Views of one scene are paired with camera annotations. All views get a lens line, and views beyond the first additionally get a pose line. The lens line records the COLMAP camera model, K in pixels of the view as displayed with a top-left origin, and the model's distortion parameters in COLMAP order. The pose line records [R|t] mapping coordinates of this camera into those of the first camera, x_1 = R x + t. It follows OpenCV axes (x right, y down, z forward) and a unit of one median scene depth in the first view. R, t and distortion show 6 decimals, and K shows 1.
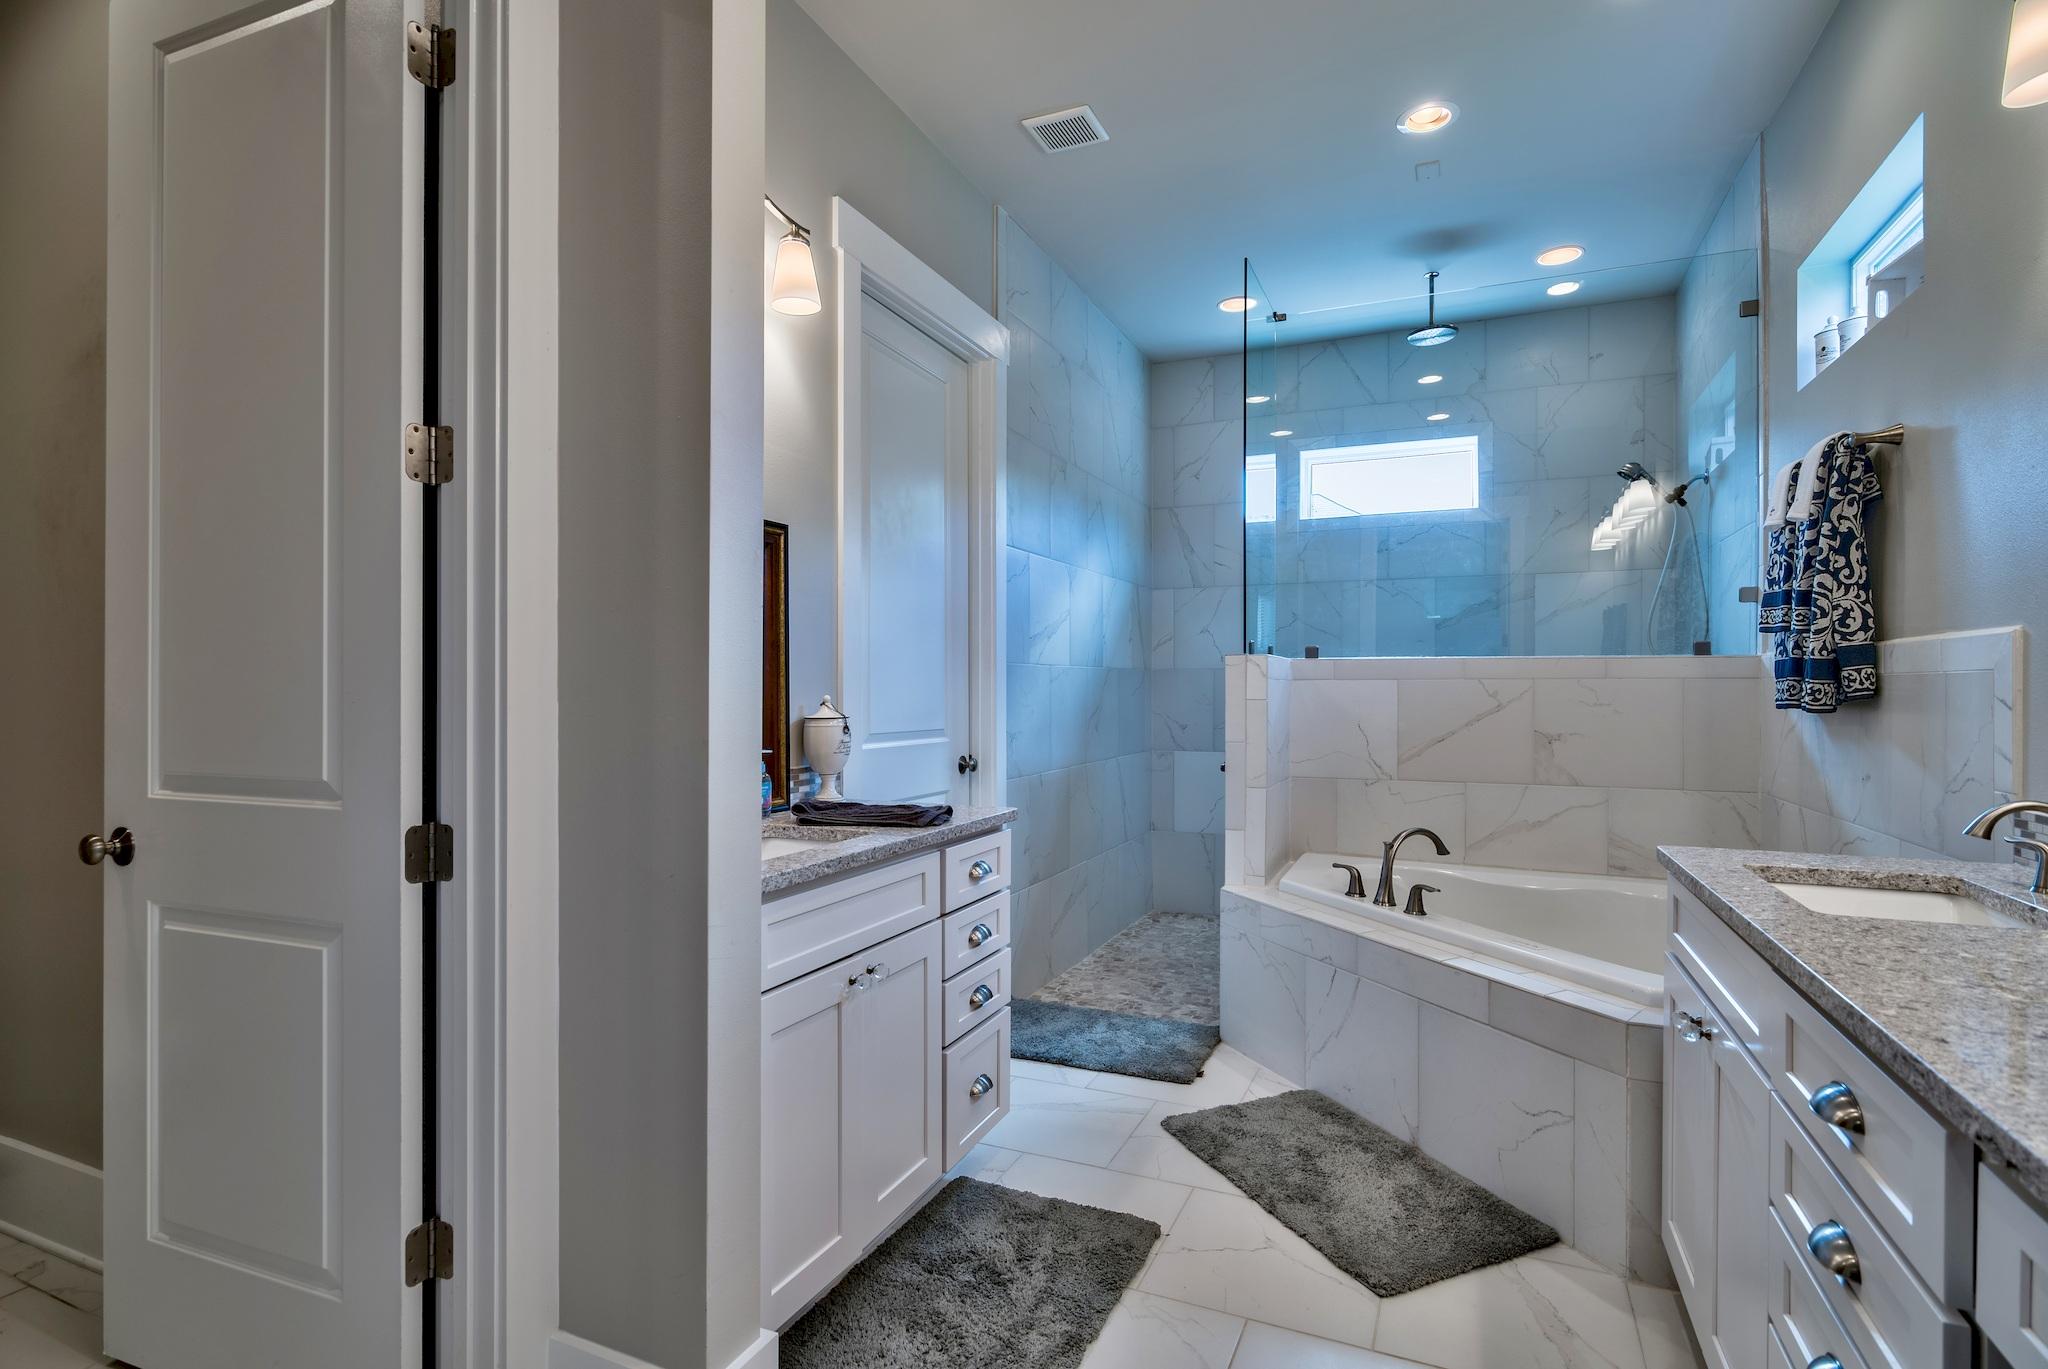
lens RADIAL K [[1019.2, 0, 1026.2], [0, 1019.2, 687.8], [0, 0, 1]] dist [-0.001772, 0.000085]
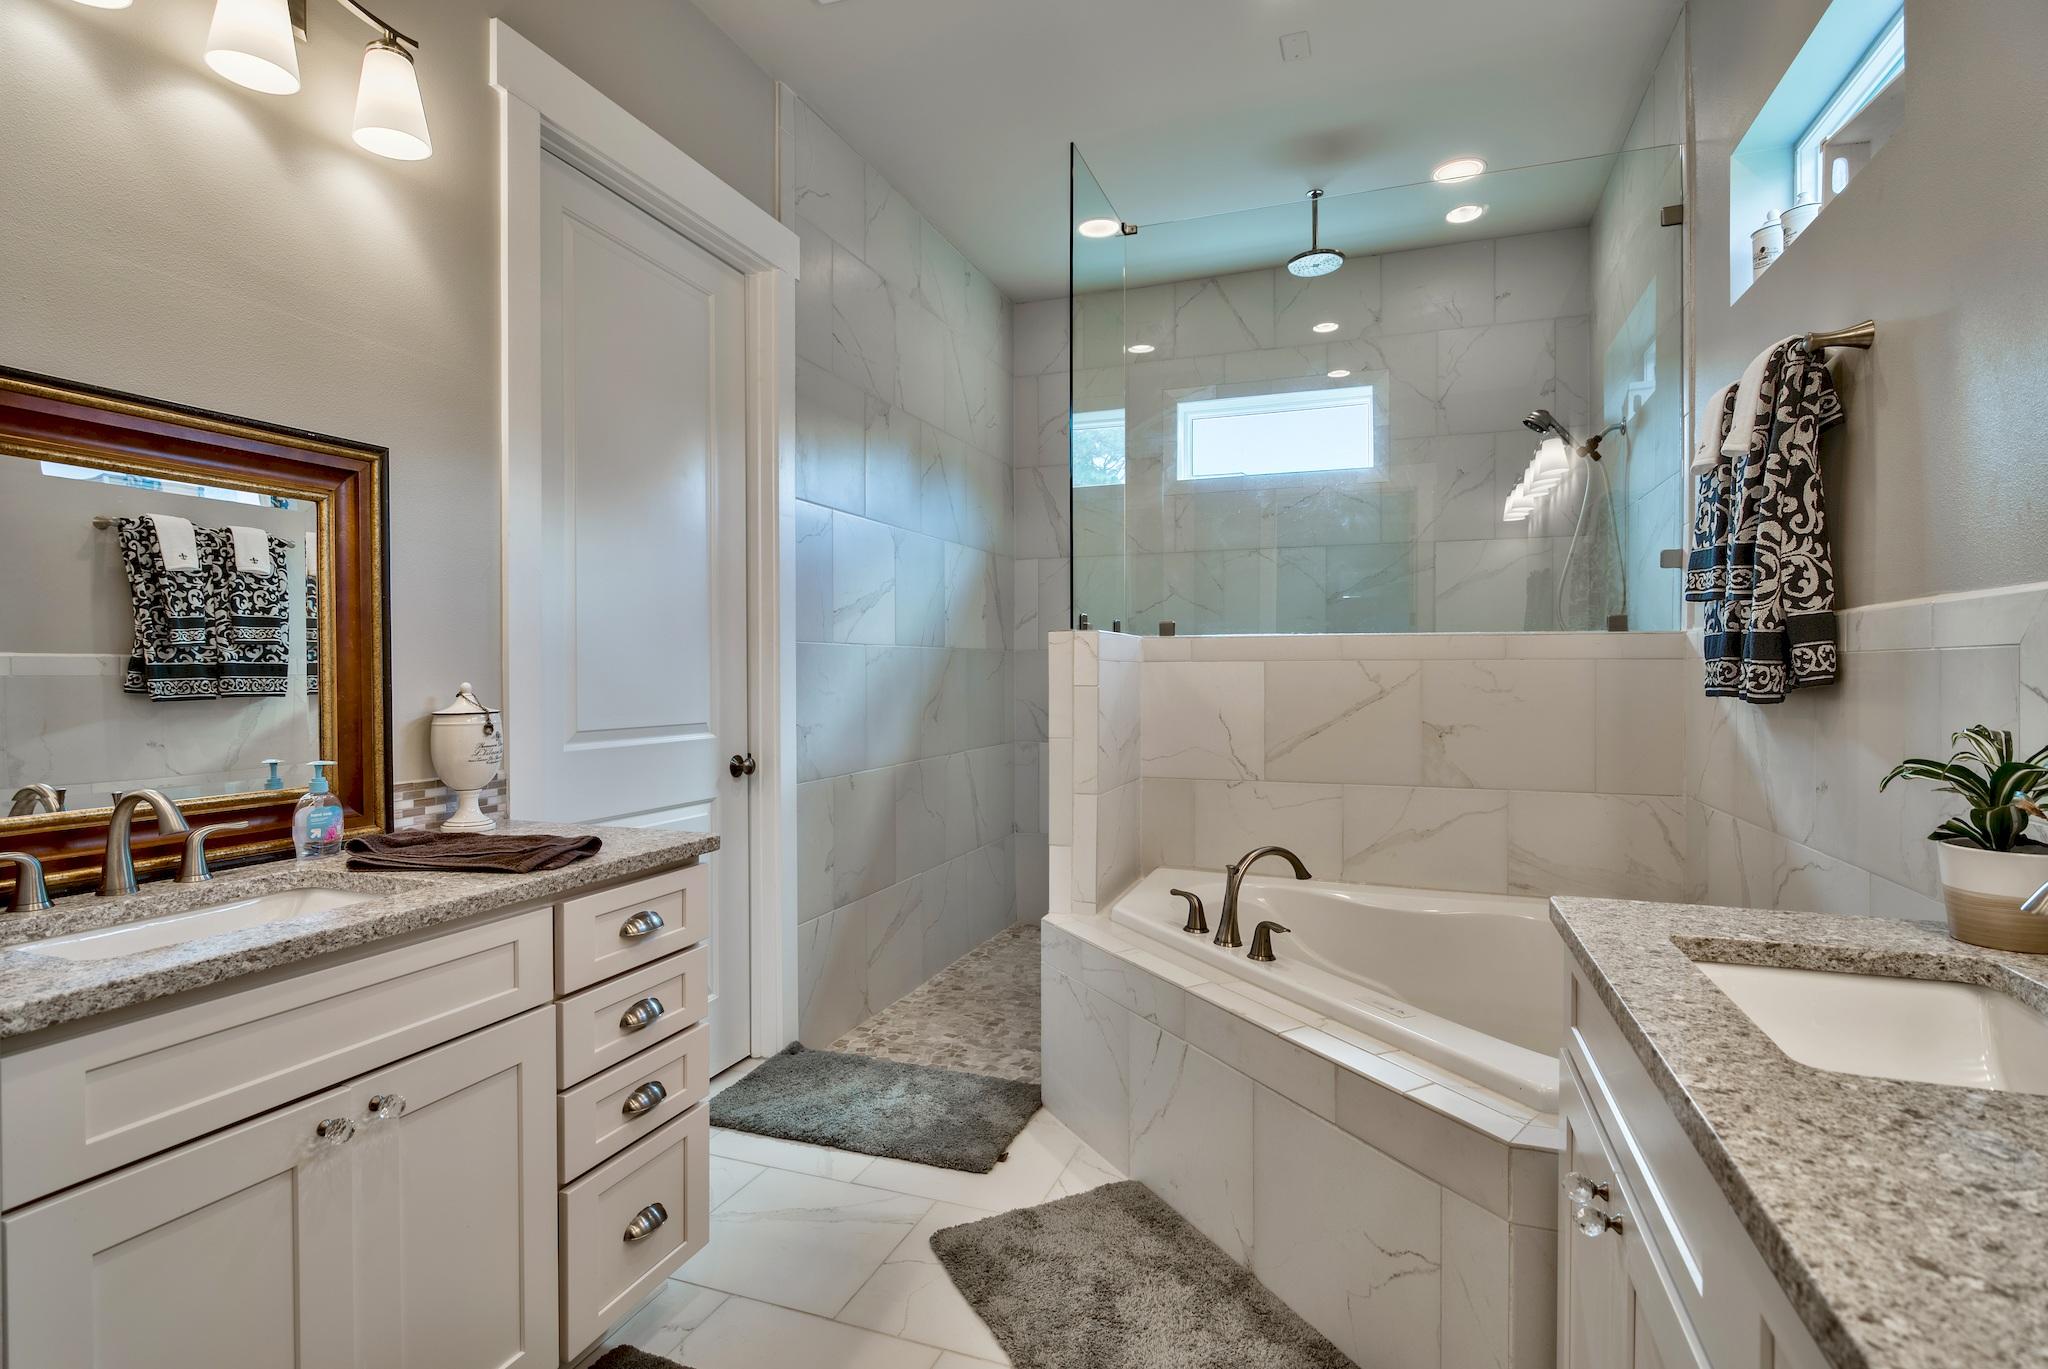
lens RADIAL K [[1022.2, 0, 1009.4], [0, 1022.2, 673.8], [0, 0, 1]] dist [-0.002191, -0.000935]
pose [[0.998966, -0.001677, 0.045436, 0.141445], [0.001543, 0.999994, 0.002981, -0.000529], [-0.045441, -0.002908, 0.998963, 0.206498]]
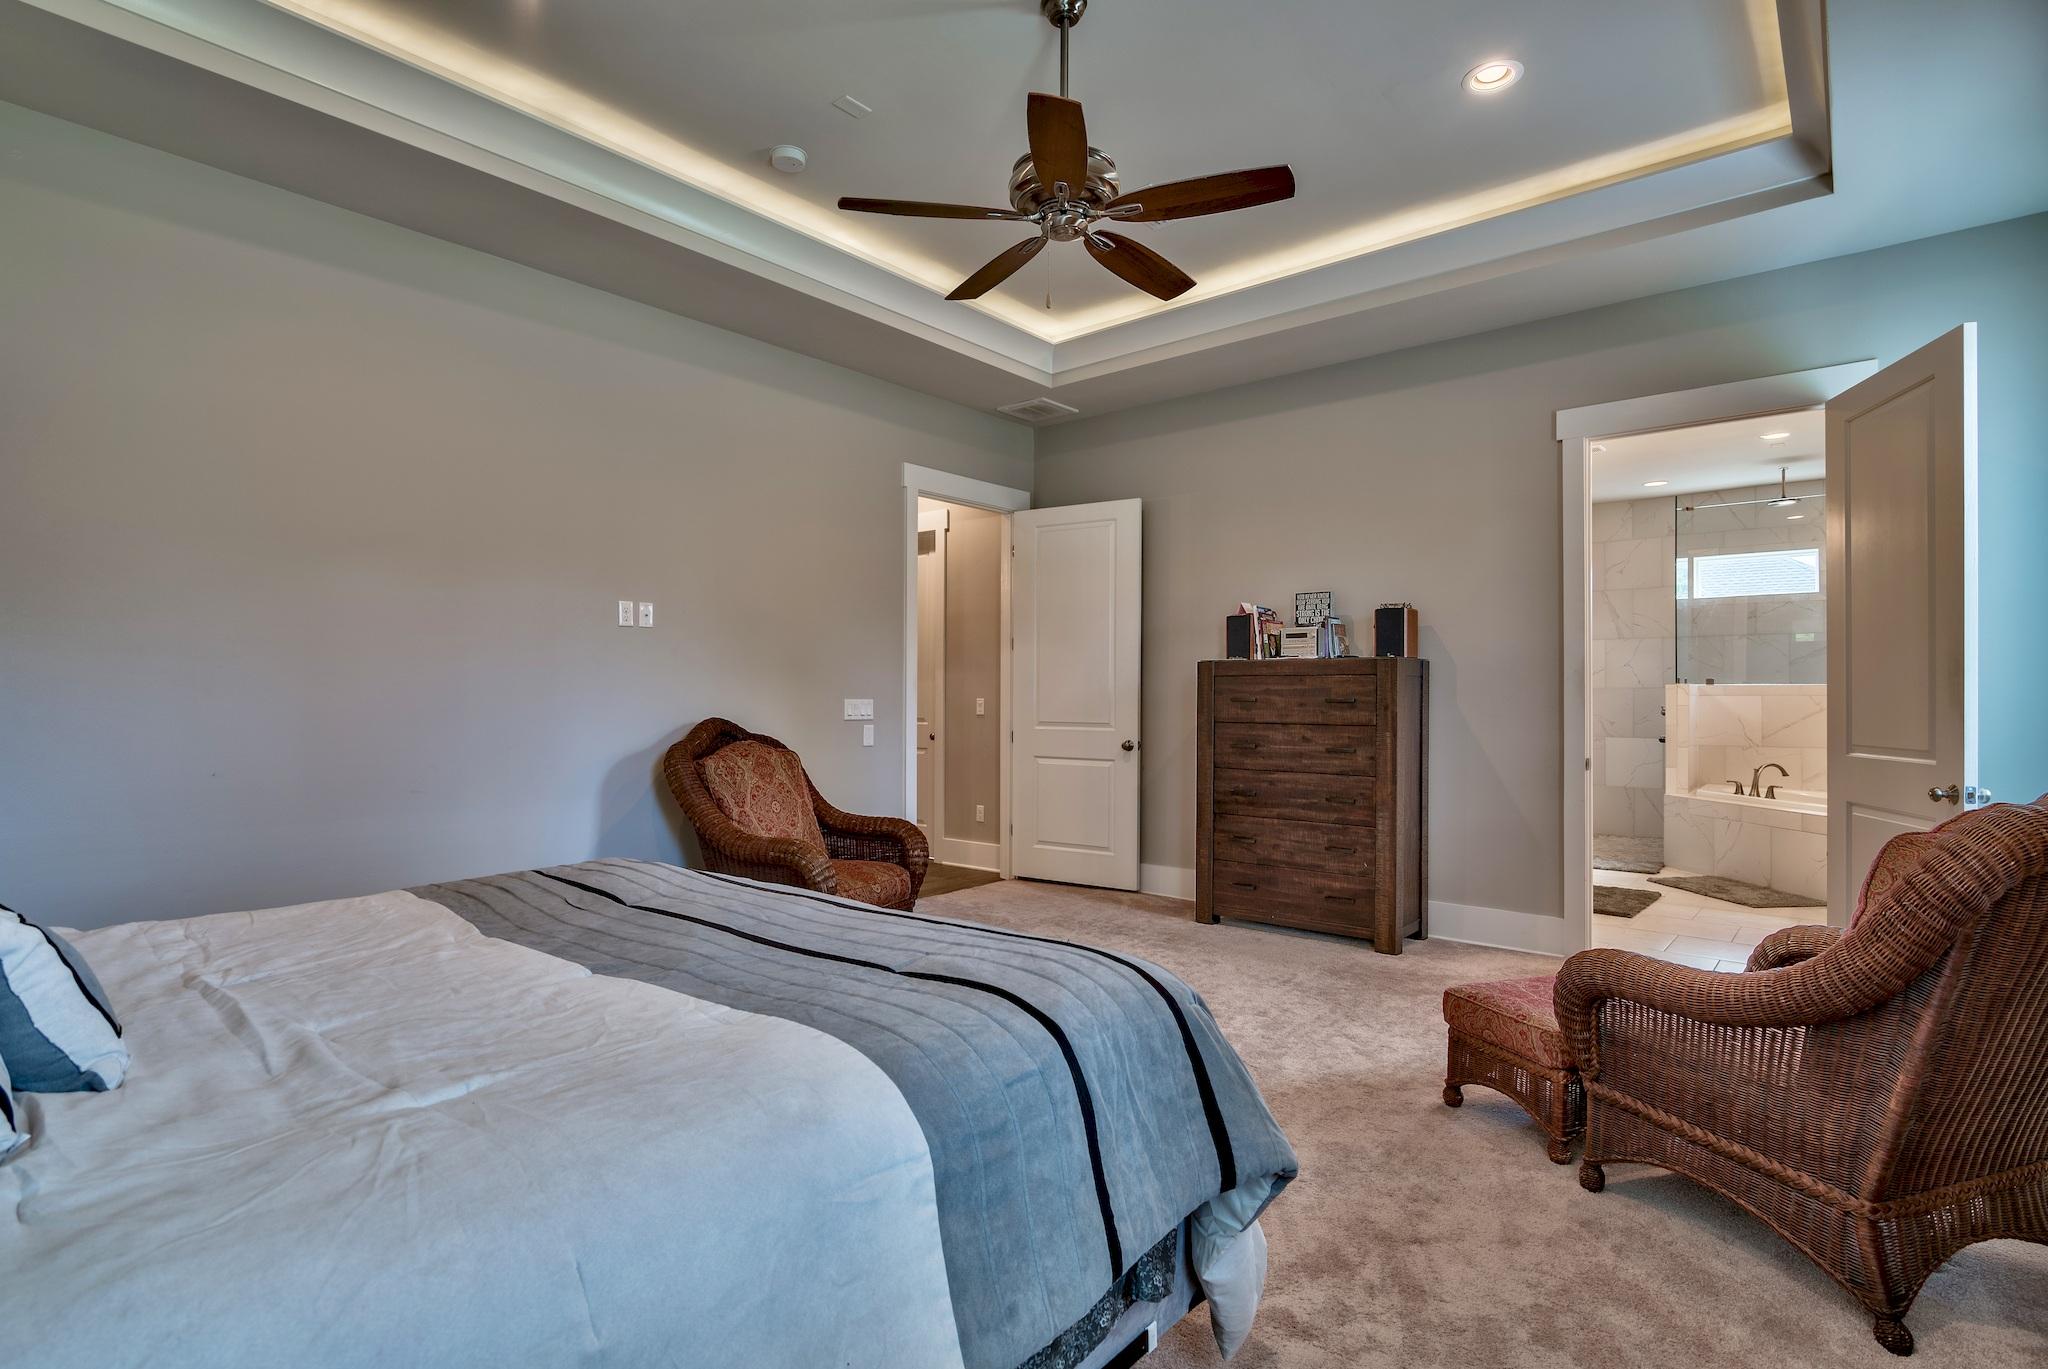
lens RADIAL K [[977.7, 0, 1052.7], [0, 977.7, 693.3], [0, 0, 1]] dist [-0.003103, -0.000619]
pose [[0.960235, 0.001124, -0.279191, -0.513340], [-0.003962, 0.999946, -0.009601, 0.013265], [0.279165, 0.010326, 0.960188, -1.444220]]
